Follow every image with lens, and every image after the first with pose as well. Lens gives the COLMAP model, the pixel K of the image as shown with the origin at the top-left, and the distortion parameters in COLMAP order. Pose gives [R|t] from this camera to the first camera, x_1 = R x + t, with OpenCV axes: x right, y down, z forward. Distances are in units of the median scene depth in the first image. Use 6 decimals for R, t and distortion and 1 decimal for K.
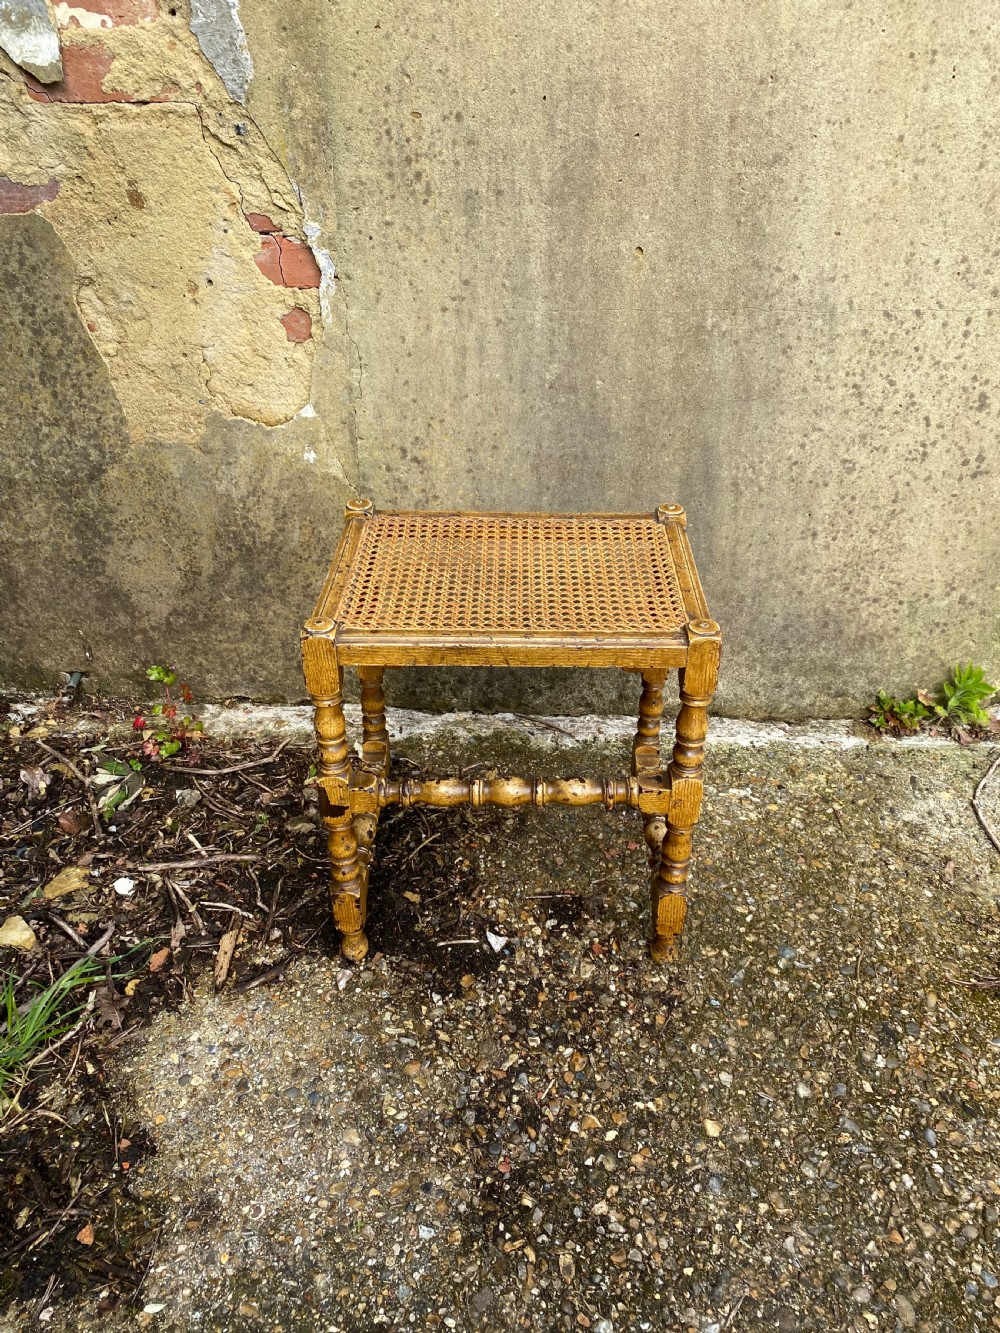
lens RADIAL K [[1012.7, 0, 500.3], [0, 1012.7, 654.8], [0, 0, 1]] dist [0.000130, -0.001765]
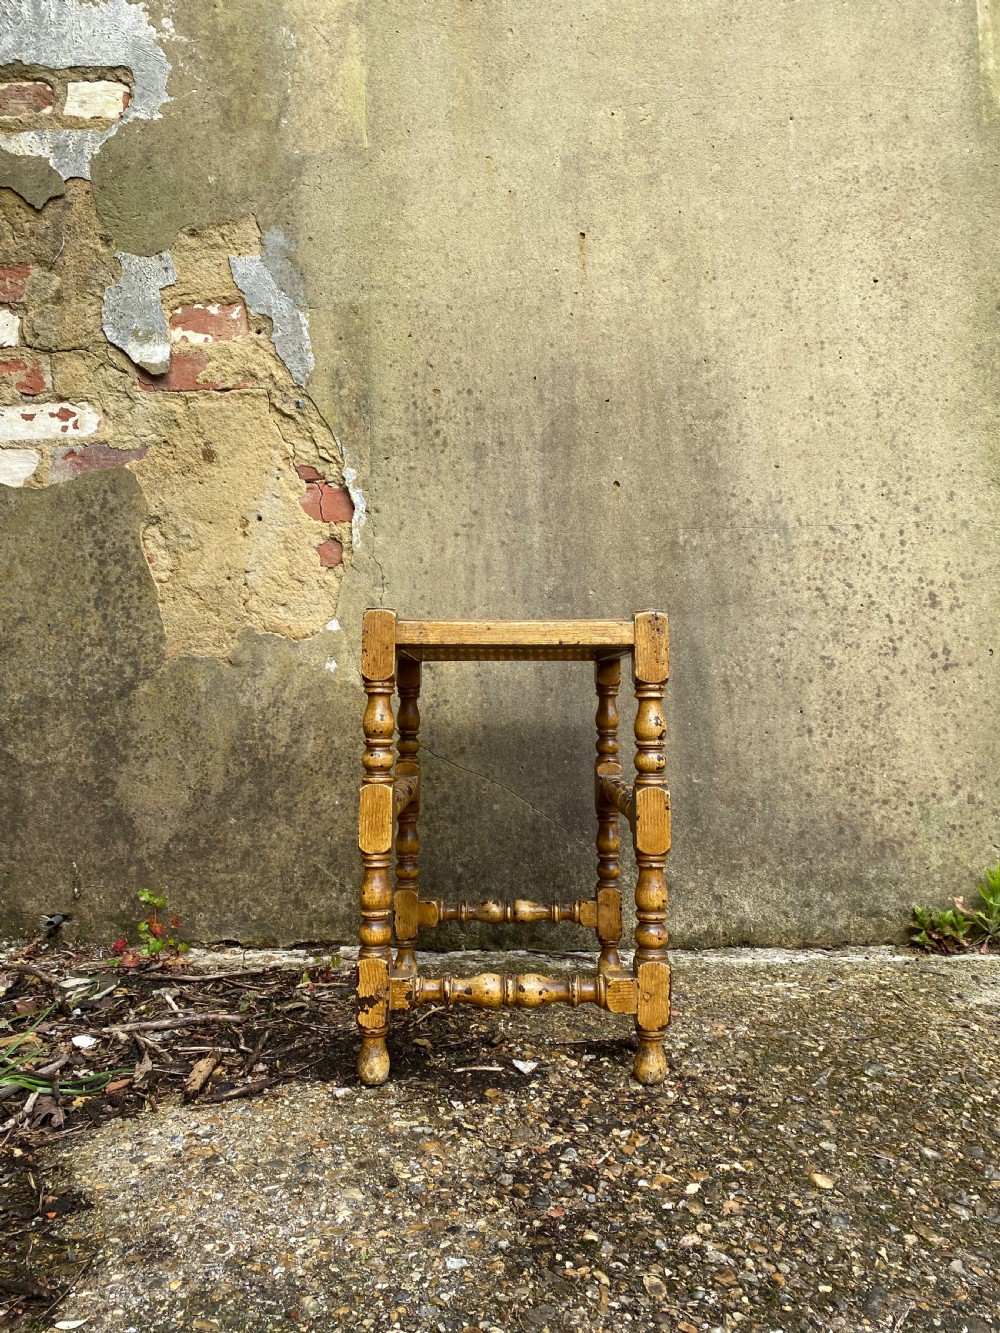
lens RADIAL K [[1016.7, 0, 489.4], [0, 1016.7, 660.7], [0, 0, 1]] dist [0.007041, -0.009095]
pose [[0.999730, -0.016352, 0.016501, -0.040351], [0.022833, 0.822588, -0.568179, 0.469042], [-0.004282, 0.568403, 0.822739, 0.115329]]
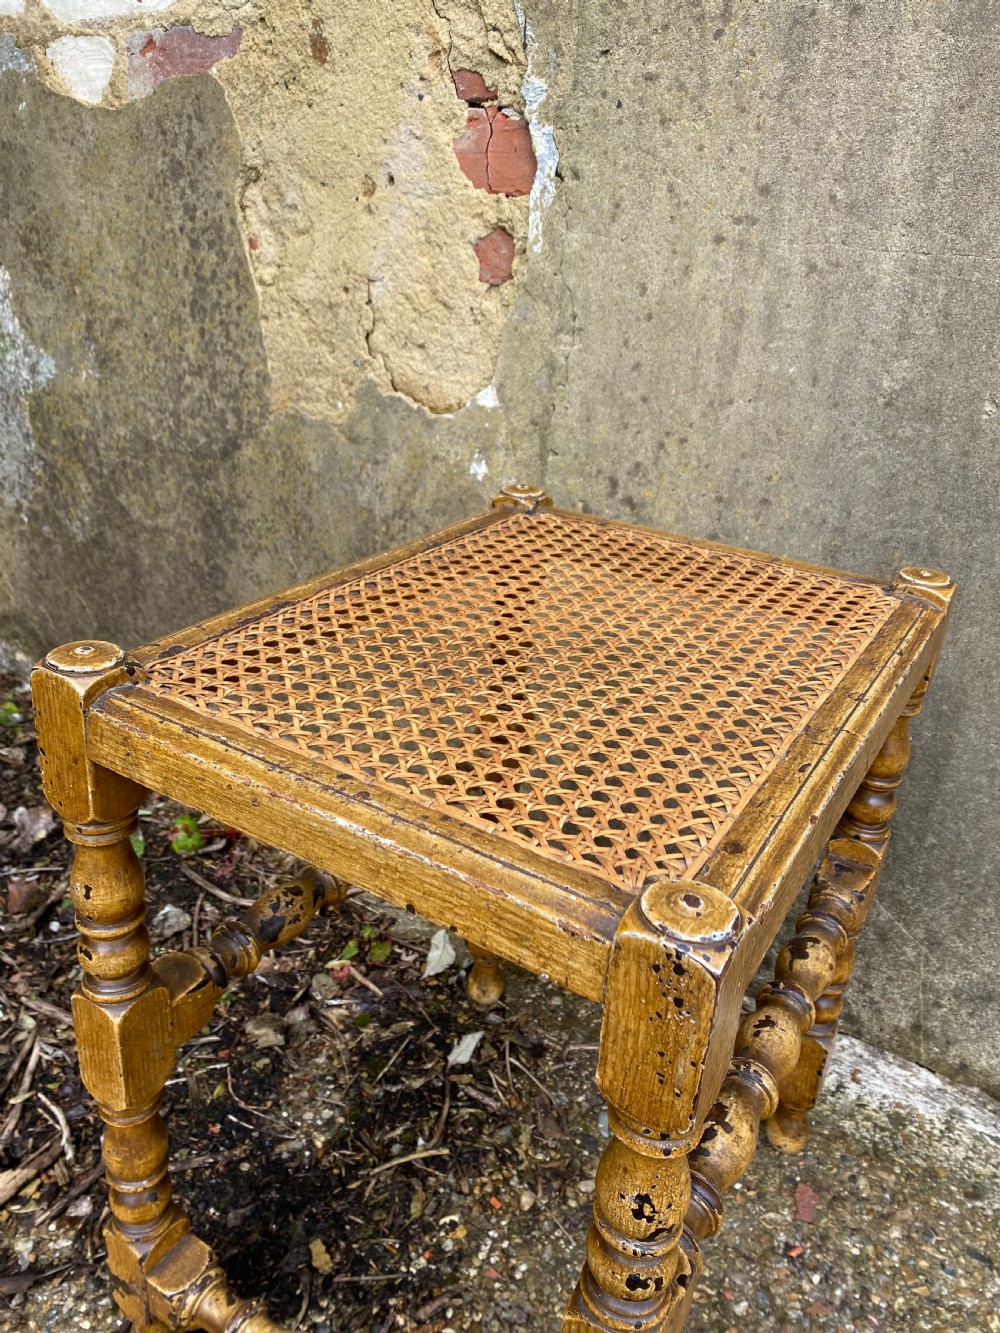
lens RADIAL K [[1016.7, 0, 499.3], [0, 1016.7, 664.8], [0, 0, 1]] dist [0.007041, -0.009095]
pose [[0.863590, 0.243168, -0.441680, 0.151506], [-0.307074, 0.948466, -0.078223, -0.037179], [0.399897, 0.203181, 0.893756, 0.513430]]
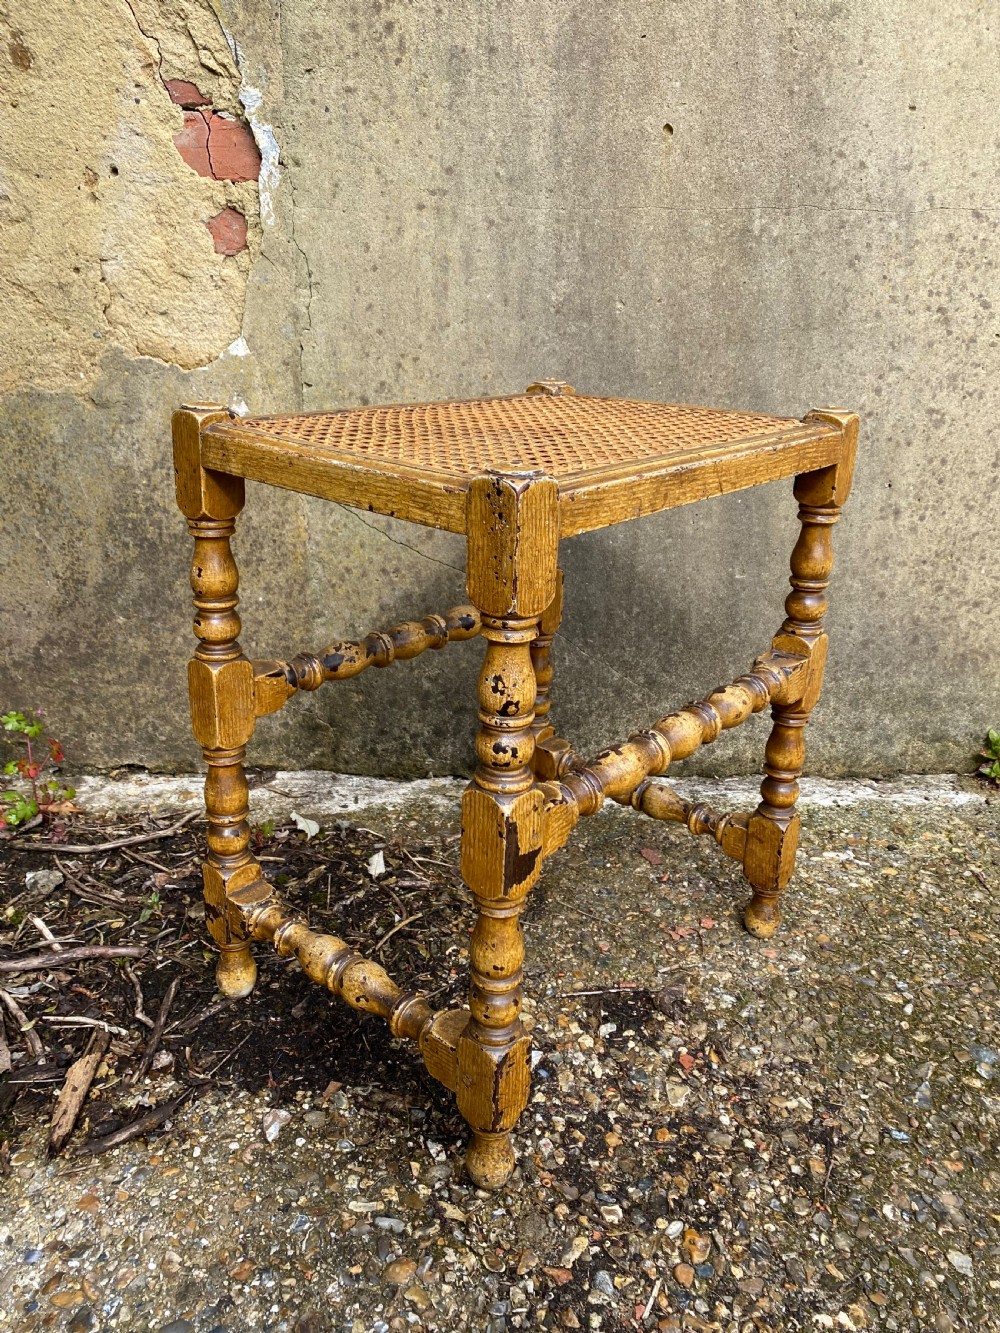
lens RADIAL K [[1016.7, 0, 490.1], [0, 1016.7, 657.4], [0, 0, 1]] dist [0.007041, -0.009095]
pose [[0.997961, -0.015923, 0.061803, -0.057863], [0.029621, 0.973319, -0.227536, 0.180551], [-0.056531, 0.228903, 0.971806, 0.329705]]
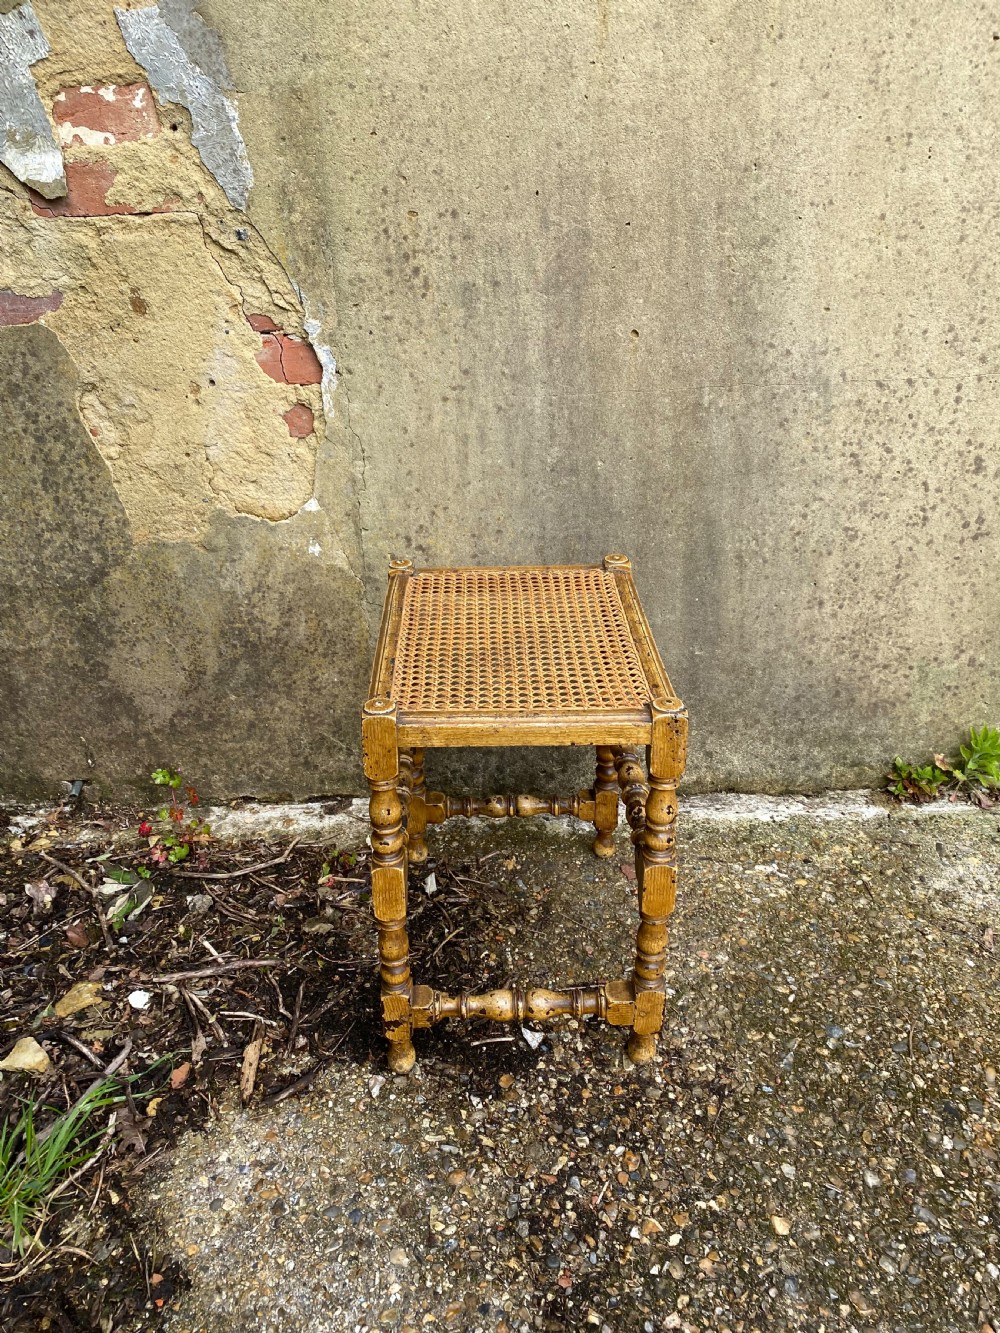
lens RADIAL K [[1012.7, 0, 488.8], [0, 1012.7, 663.6], [0, 0, 1]] dist [0.000130, -0.001765]
pose [[0.998692, -0.048218, 0.017038, -0.043175], [0.049519, 0.995003, -0.086697, 0.012471], [-0.012772, 0.087427, 0.996089, 0.015130]]
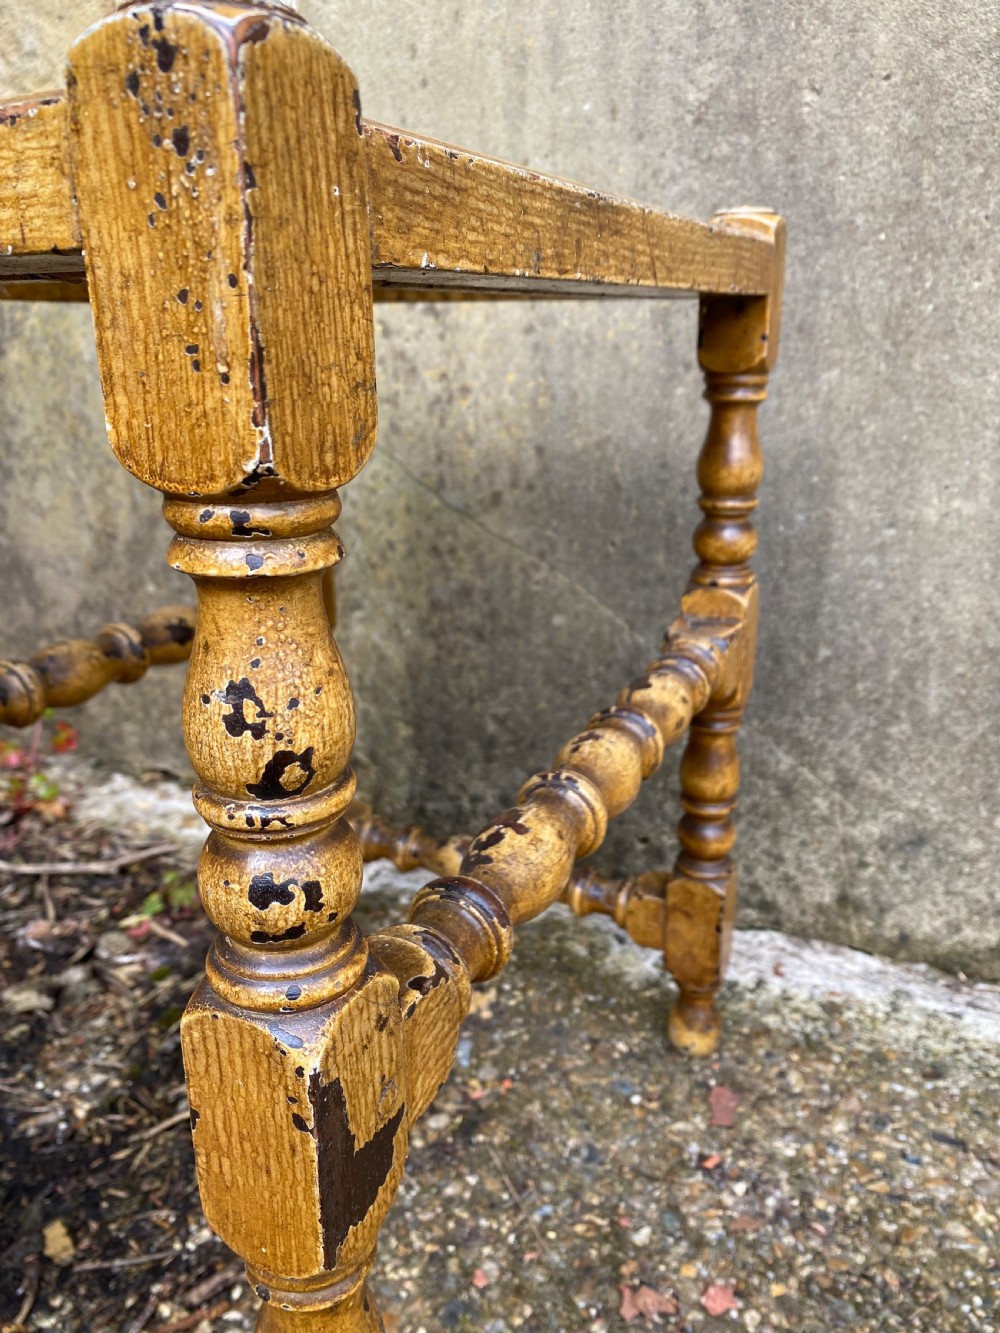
lens RADIAL K [[1016.7, 0, 492.0], [0, 1016.7, 659.3], [0, 0, 1]] dist [0.007041, -0.009095]
pose [[0.907459, 0.108923, -0.405776, 0.188255], [-0.204602, 0.958117, -0.200376, 0.076513], [0.366955, 0.264855, 0.891737, 0.676271]]
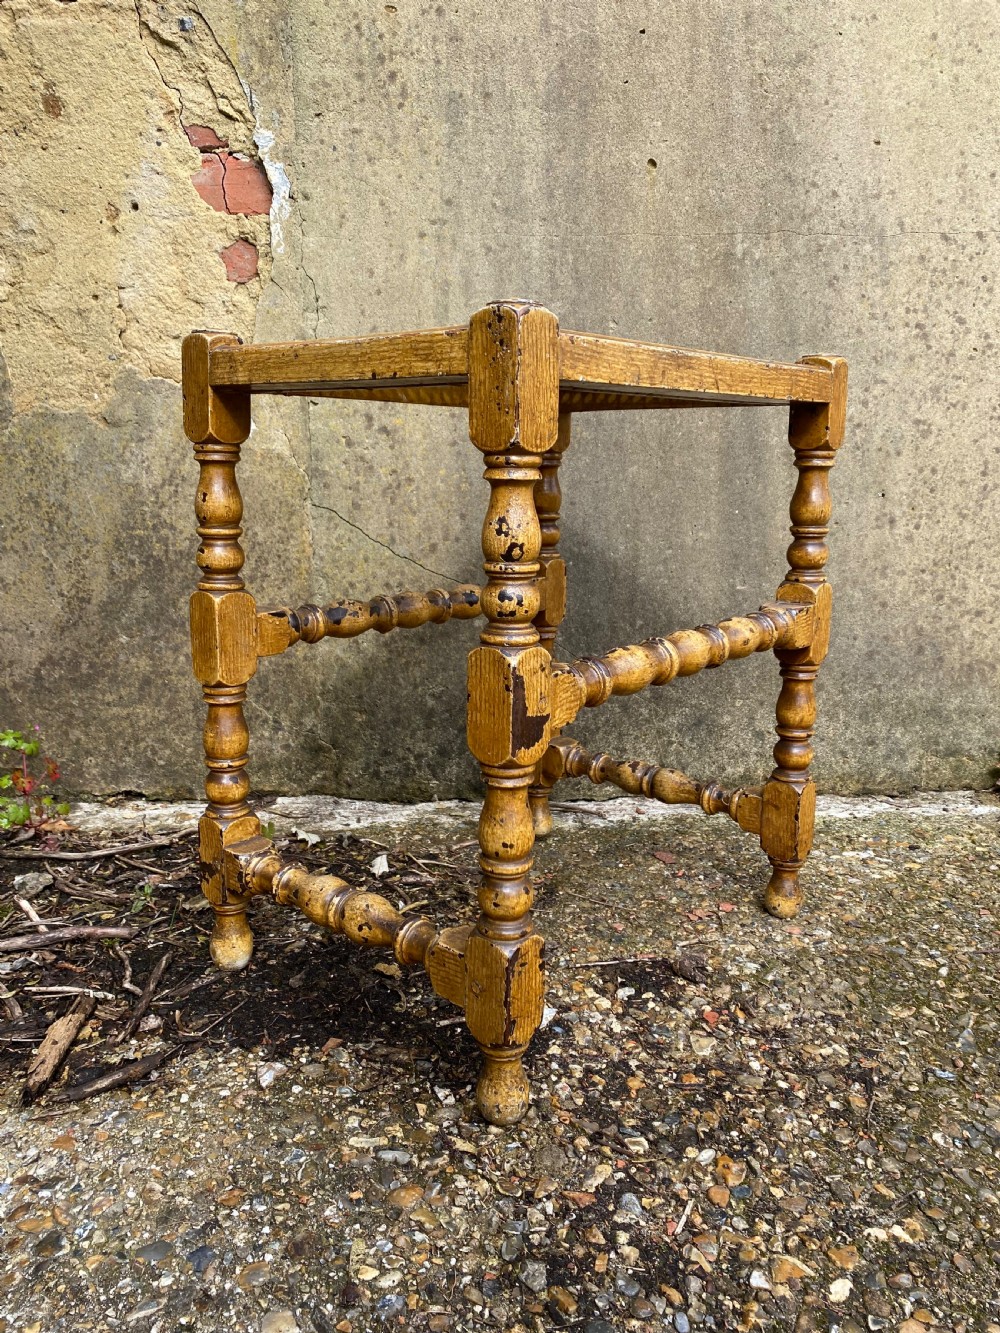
lens RADIAL K [[1016.7, 0, 496.7], [0, 1016.7, 658.4], [0, 0, 1]] dist [0.007041, -0.009095]
pose [[0.997476, -0.022342, 0.067399, -0.060329], [0.046066, 0.925954, -0.374816, 0.301798], [-0.054034, 0.376975, 0.924646, 0.373684]]
